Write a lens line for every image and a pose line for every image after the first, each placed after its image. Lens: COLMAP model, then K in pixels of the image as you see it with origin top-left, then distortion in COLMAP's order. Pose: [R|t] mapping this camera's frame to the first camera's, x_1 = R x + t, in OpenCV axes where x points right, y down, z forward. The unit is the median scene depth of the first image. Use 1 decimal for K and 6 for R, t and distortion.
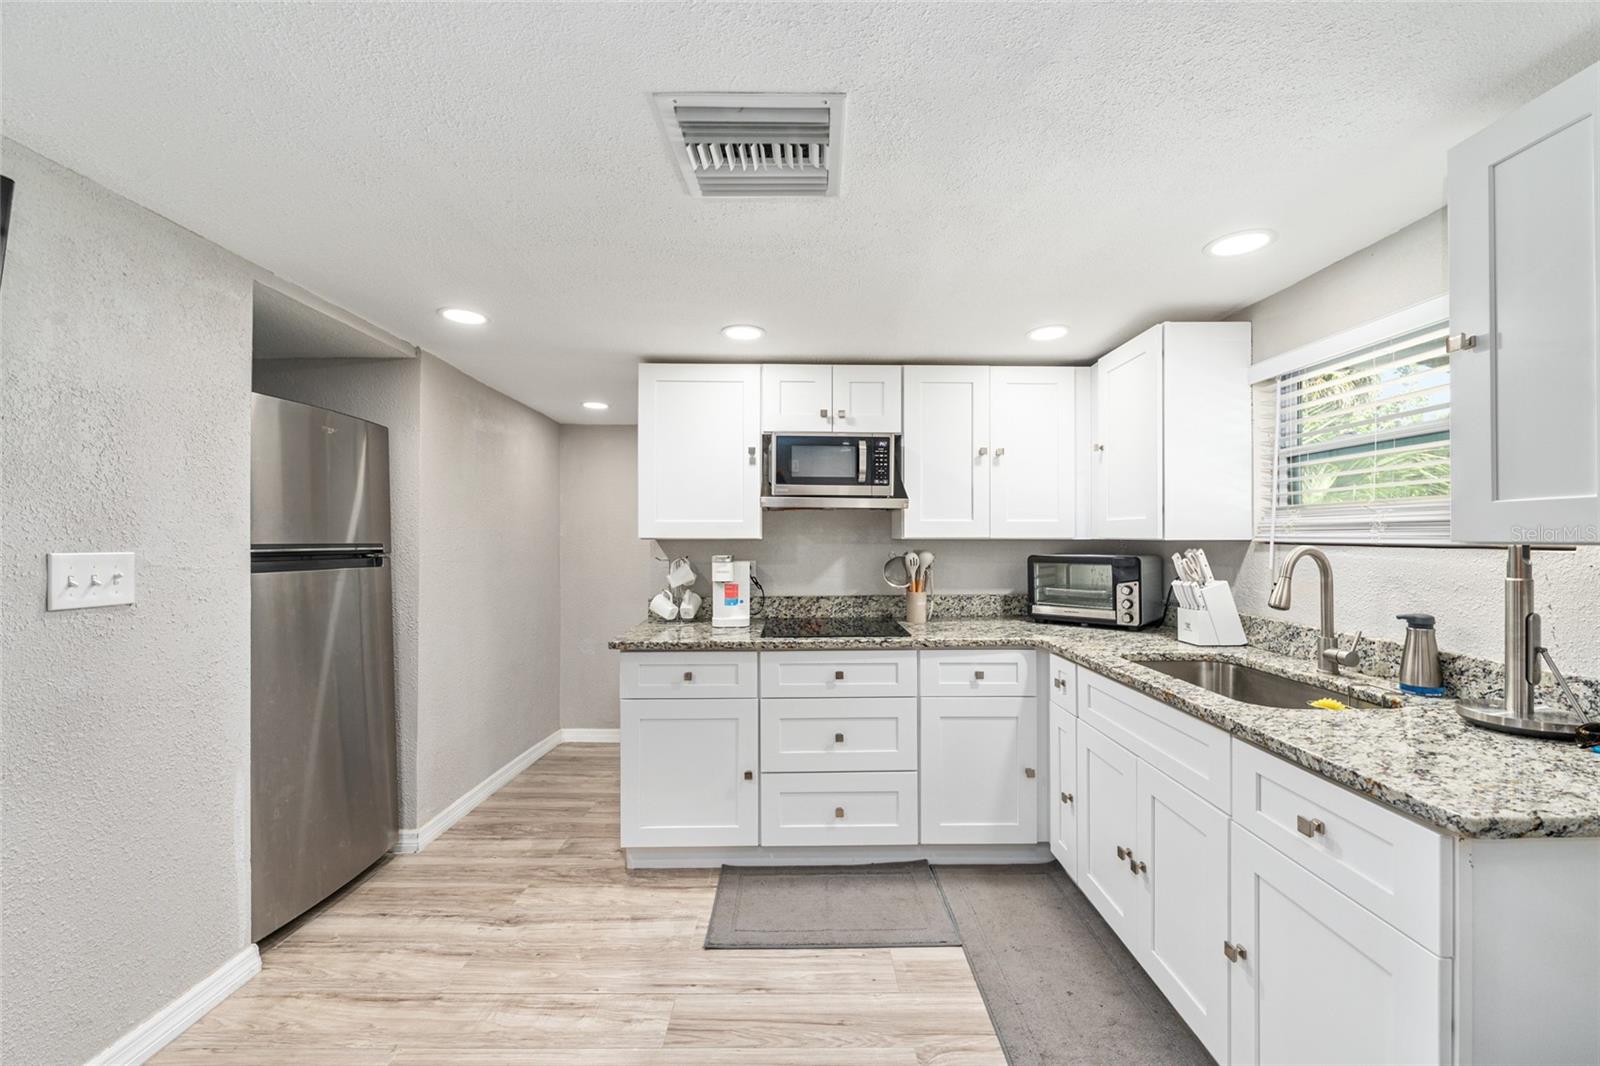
lens RADIAL K [[632.3, 0, 804.9], [0, 632.3, 531.1], [0, 0, 1]] dist [0.000604, -0.000271]
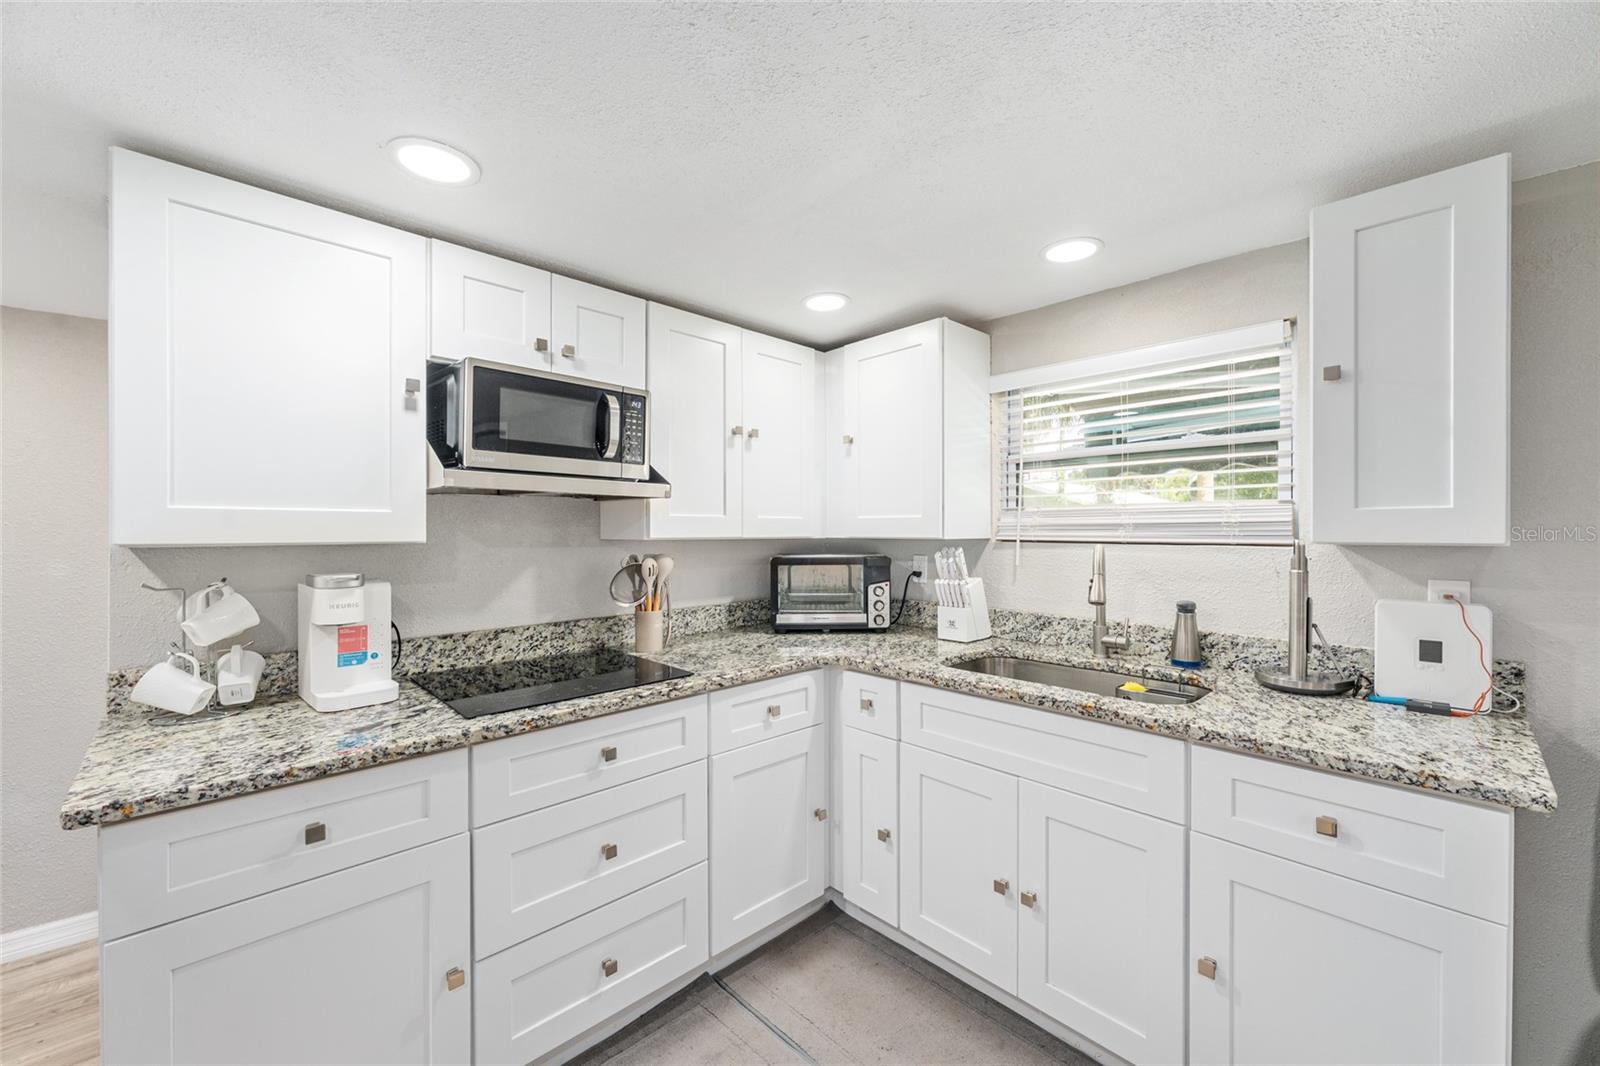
lens RADIAL K [[632.3, 0, 804.9], [0, 632.3, 531.1], [0, 0, 1]] dist [0.000604, -0.000271]
pose [[0.729824, -0.001451, 0.683633, -0.225099], [-0.004397, 0.999967, 0.006816, -0.003840], [-0.683621, -0.007981, 0.729794, 0.371848]]
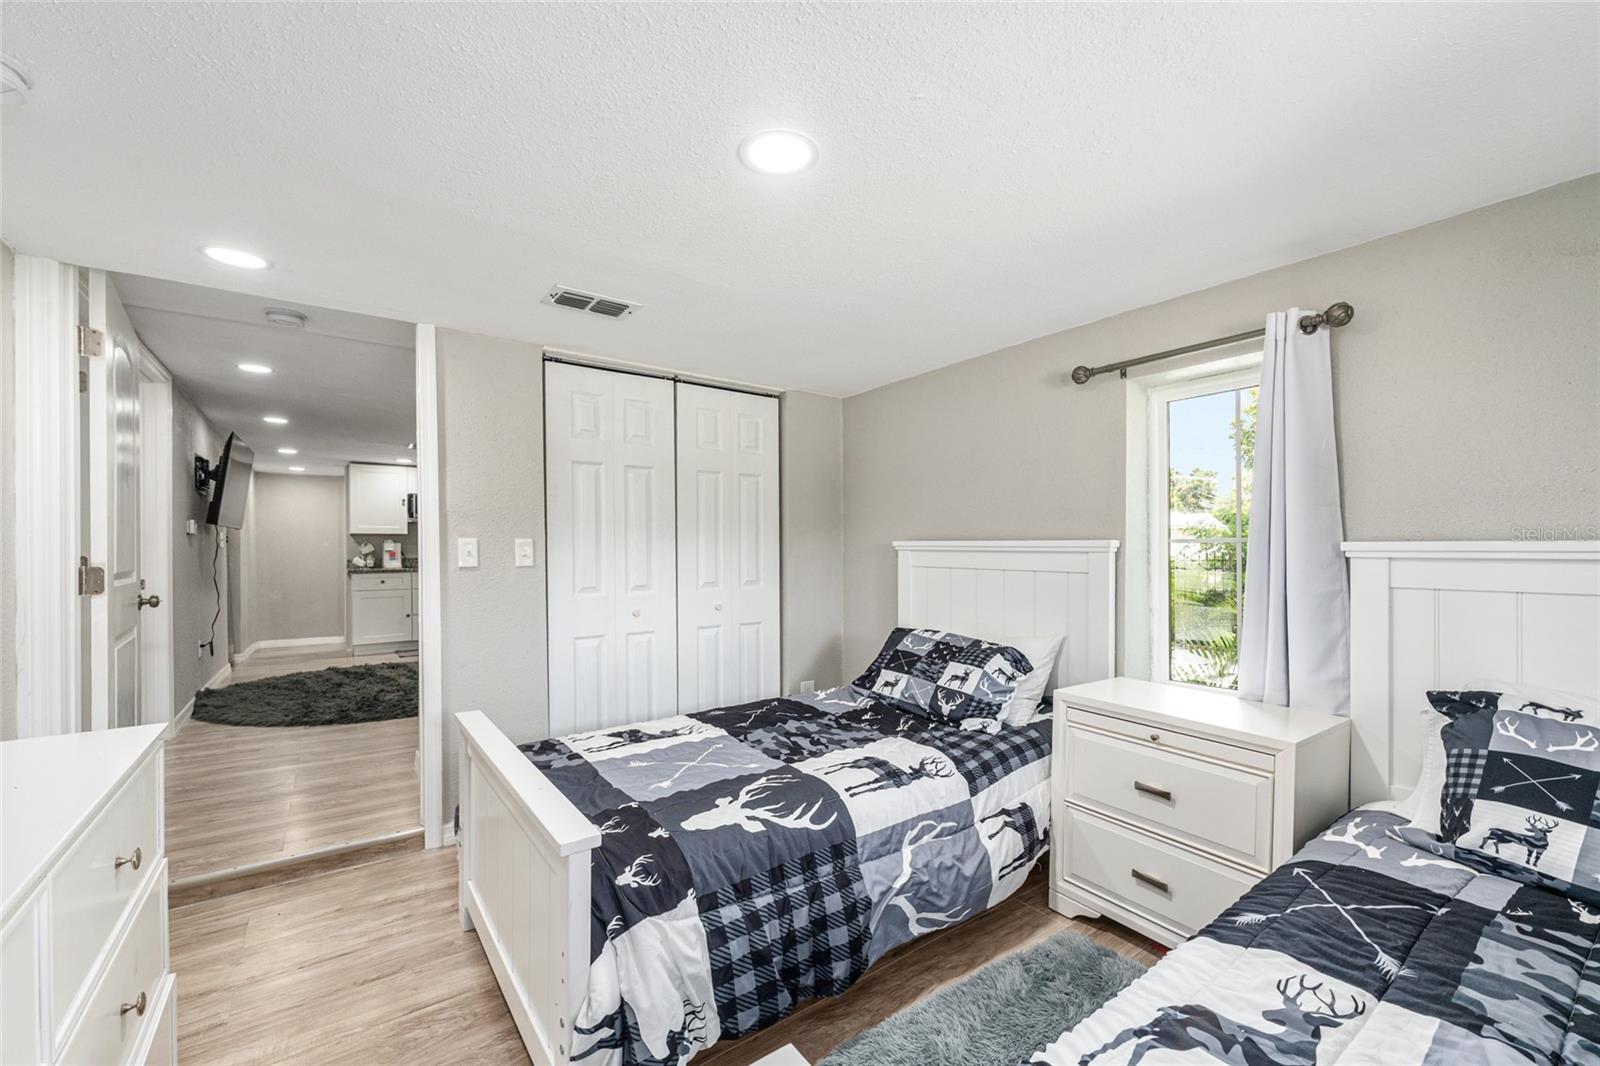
lens RADIAL K [[649.1, 0, 800.6], [0, 649.1, 552.1], [0, 0, 1]] dist [0.014113, 0.000044]
pose [[0.816146, -0.006060, 0.577815, -0.322314], [0.001177, 0.999960, 0.008825, 0.070172], [-0.577845, -0.006522, 0.816120, -2.276337]]
